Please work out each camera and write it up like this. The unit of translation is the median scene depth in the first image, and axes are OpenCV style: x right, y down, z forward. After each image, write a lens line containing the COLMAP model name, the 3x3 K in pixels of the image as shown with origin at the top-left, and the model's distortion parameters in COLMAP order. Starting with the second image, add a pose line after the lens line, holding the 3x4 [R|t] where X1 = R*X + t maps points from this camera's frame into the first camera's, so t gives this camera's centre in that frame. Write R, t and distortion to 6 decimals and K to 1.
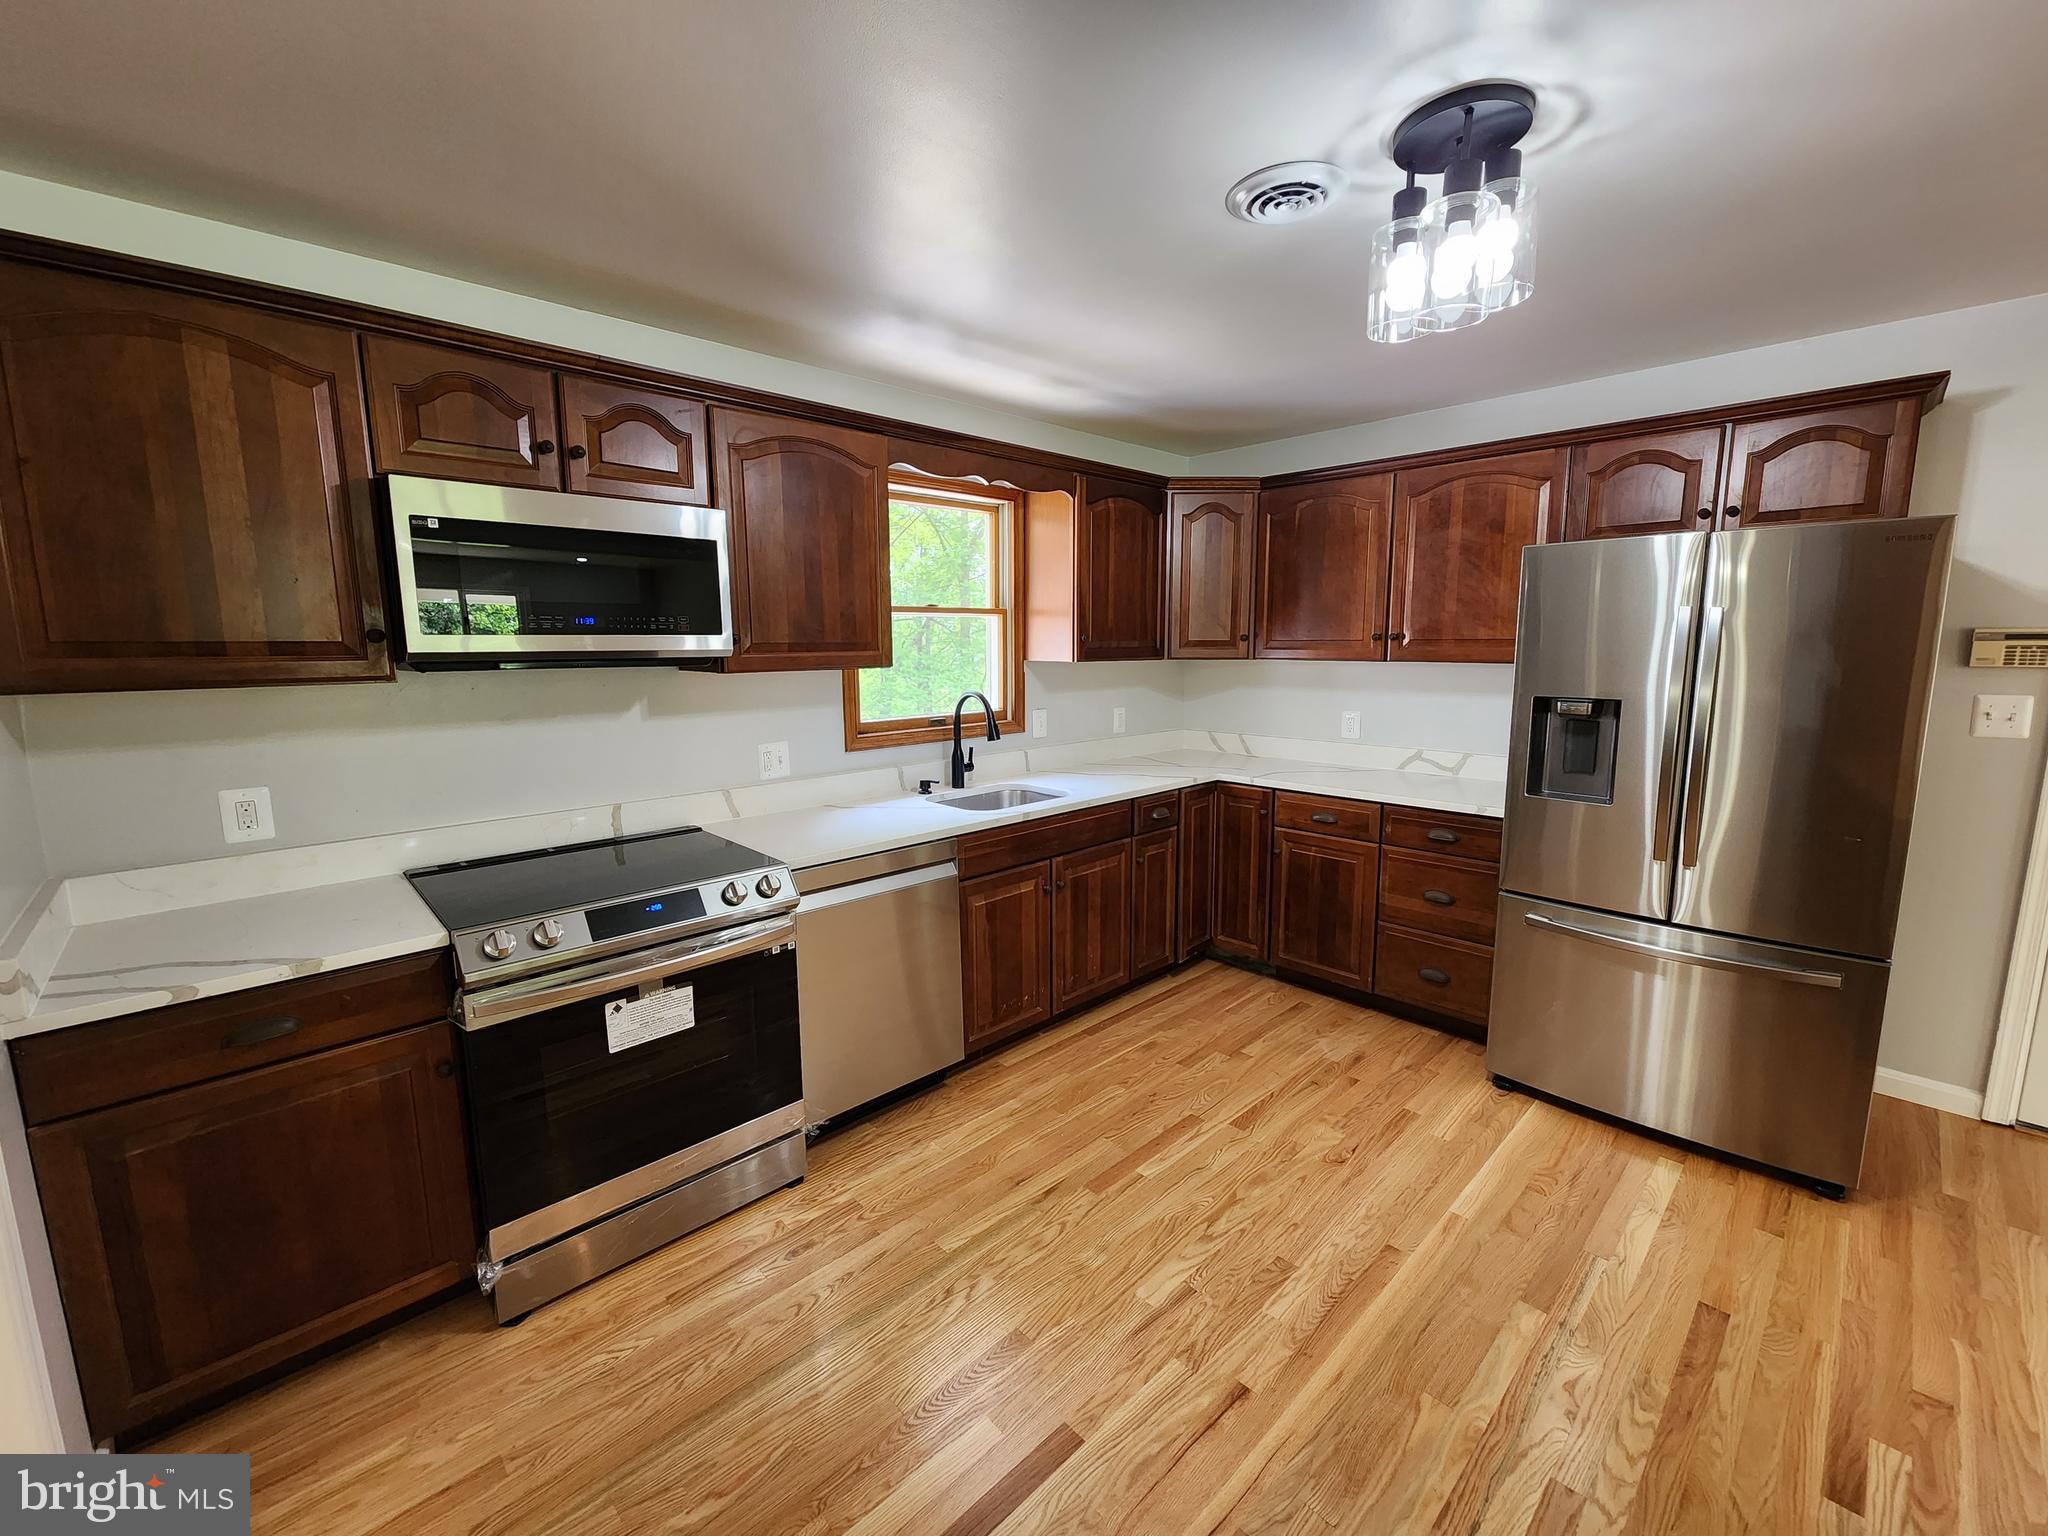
lens RADIAL K [[842.9, 0, 1026.7], [0, 842.9, 758.2], [0, 0, 1]] dist [0.002170, -0.002541]
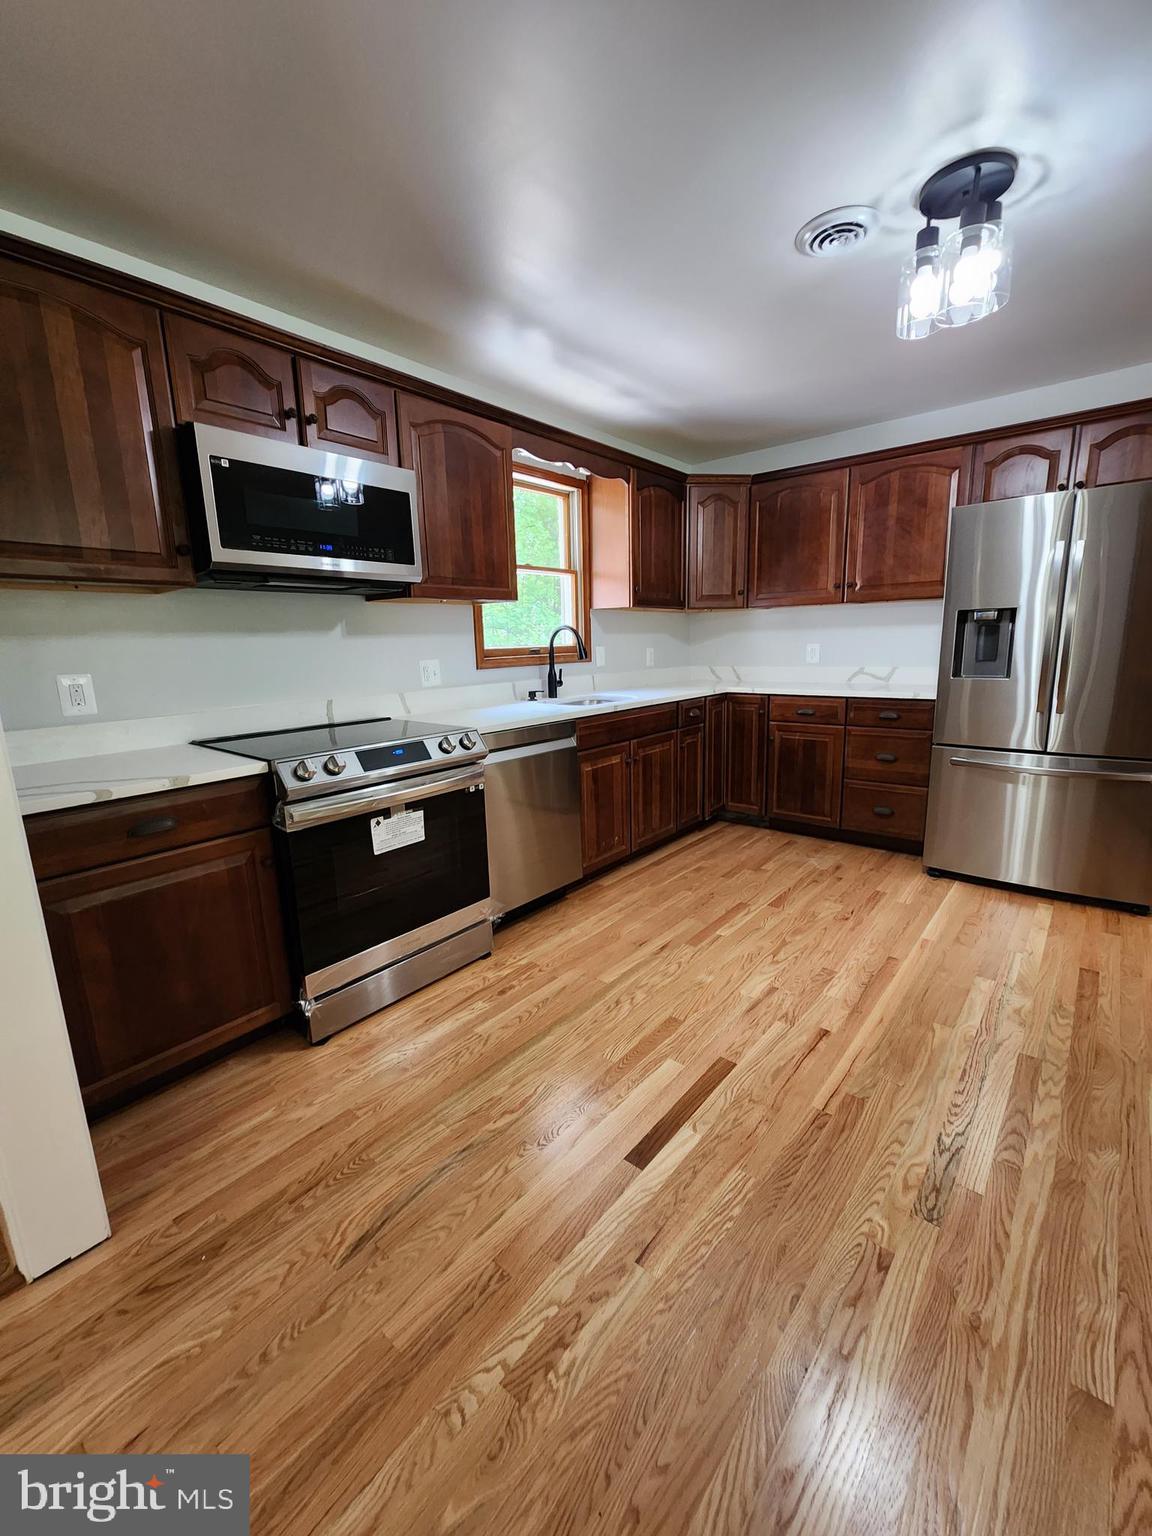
lens RADIAL K [[632.2, 0, 586.9], [0, 632.2, 764.5], [0, 0, 1]] dist [0.002170, -0.002541]
pose [[0.993364, -0.041891, 0.107113, -0.229174], [0.035908, 0.997718, 0.057186, 0.139435], [-0.109264, -0.052961, 0.992601, -0.069826]]
